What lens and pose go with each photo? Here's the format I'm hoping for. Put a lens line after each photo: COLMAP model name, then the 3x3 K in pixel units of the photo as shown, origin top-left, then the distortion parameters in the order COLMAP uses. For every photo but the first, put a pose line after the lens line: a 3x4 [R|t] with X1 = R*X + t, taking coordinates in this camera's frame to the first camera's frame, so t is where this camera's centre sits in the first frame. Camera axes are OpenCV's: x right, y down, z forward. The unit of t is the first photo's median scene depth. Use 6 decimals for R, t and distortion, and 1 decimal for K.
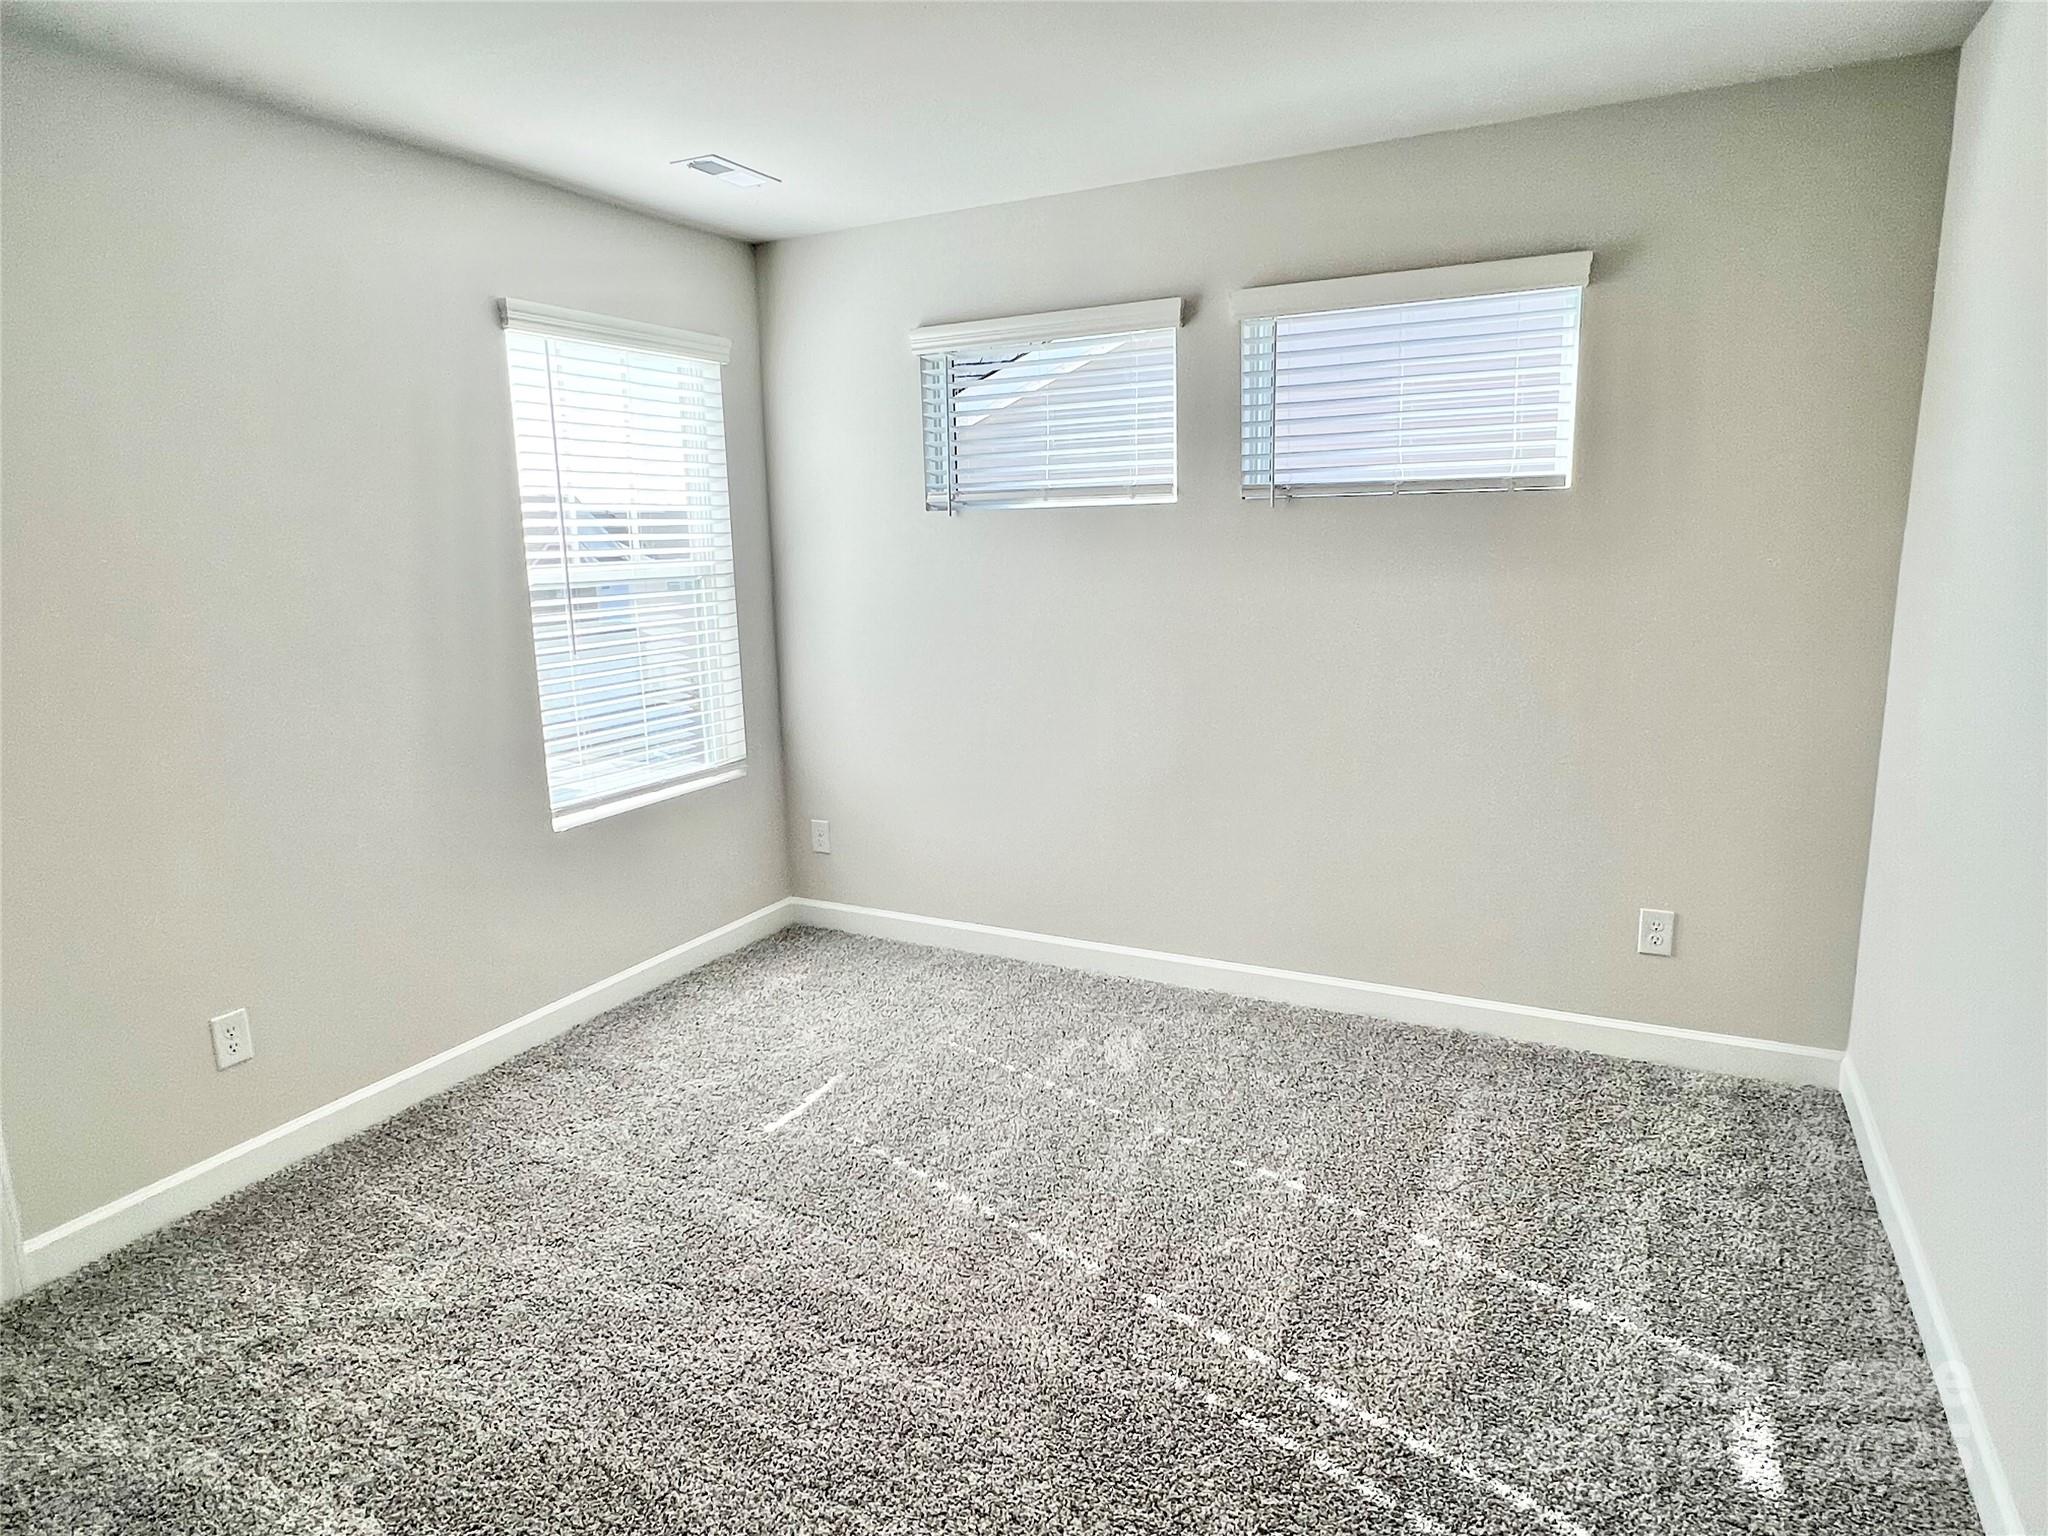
lens RADIAL K [[1222.9, 0, 1017.3], [0, 1222.9, 770.1], [0, 0, 1]] dist [-0.008588, -0.002781]
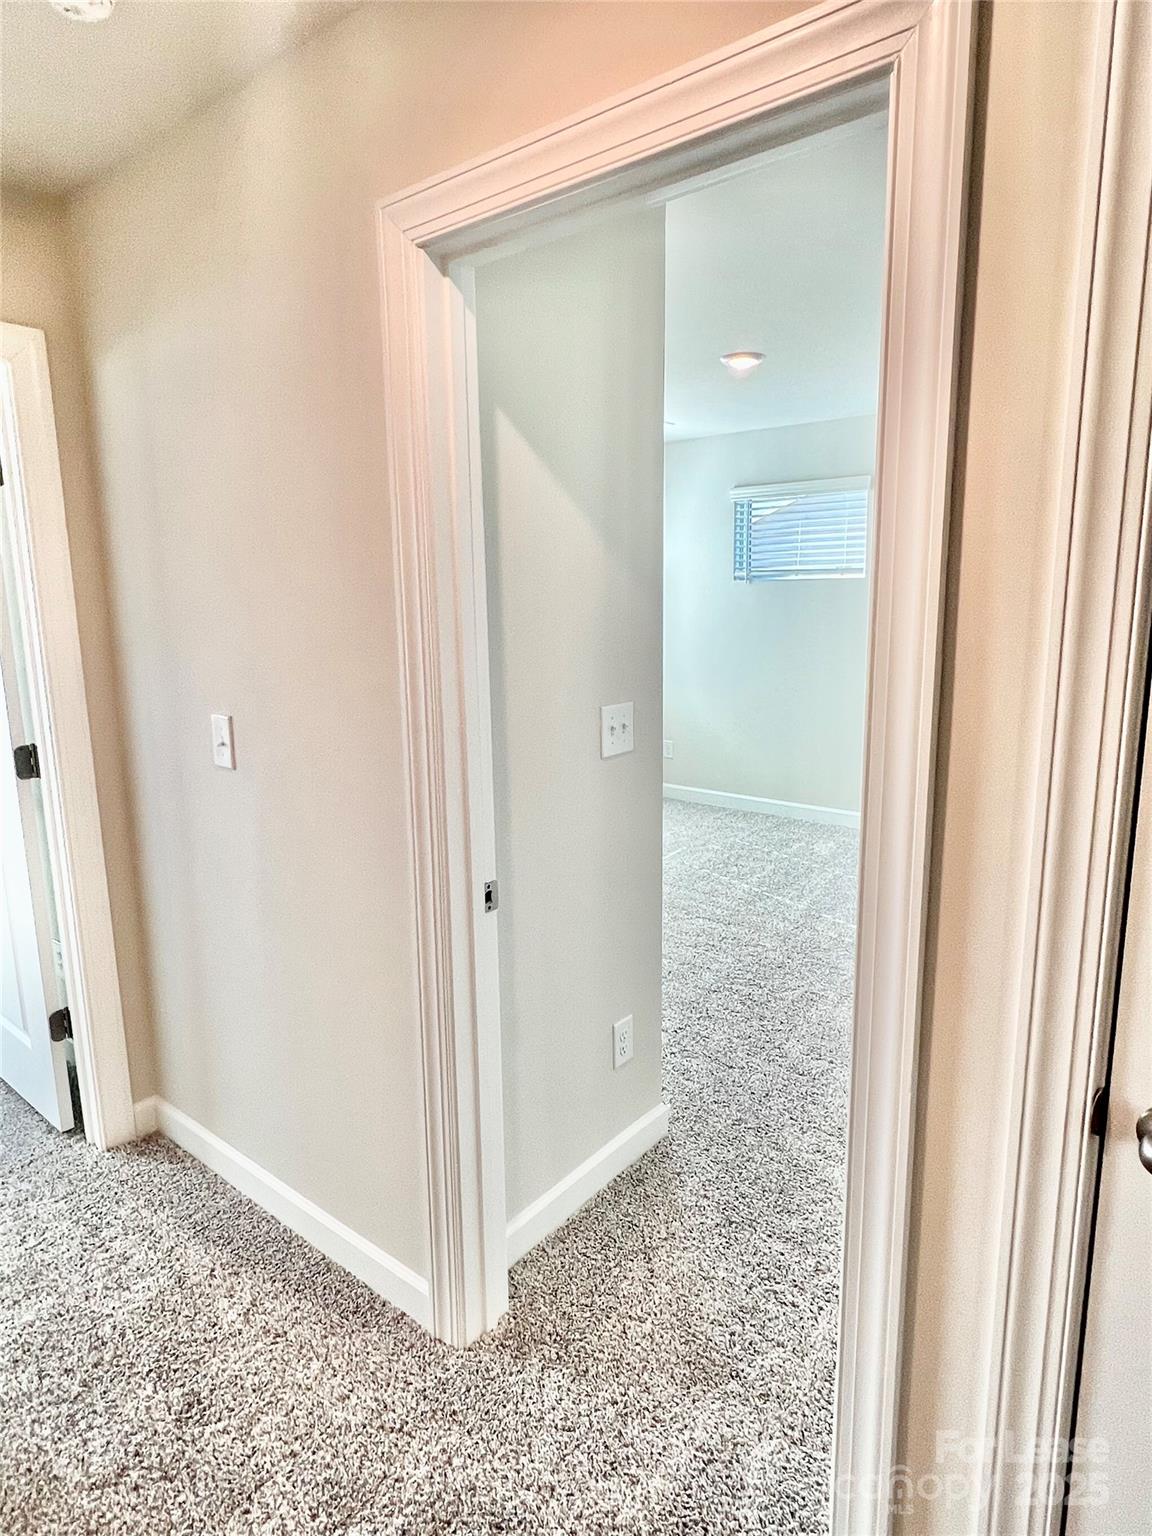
lens RADIAL K [[917.2, 0, 578.0], [0, 917.2, 761.5], [0, 0, 1]] dist [-0.008588, -0.002781]
pose [[0.977453, 0.043345, -0.206657, -0.003090], [-0.043974, 0.999031, 0.001552, 0.089373], [0.206525, 0.007571, 0.978412, -0.501912]]
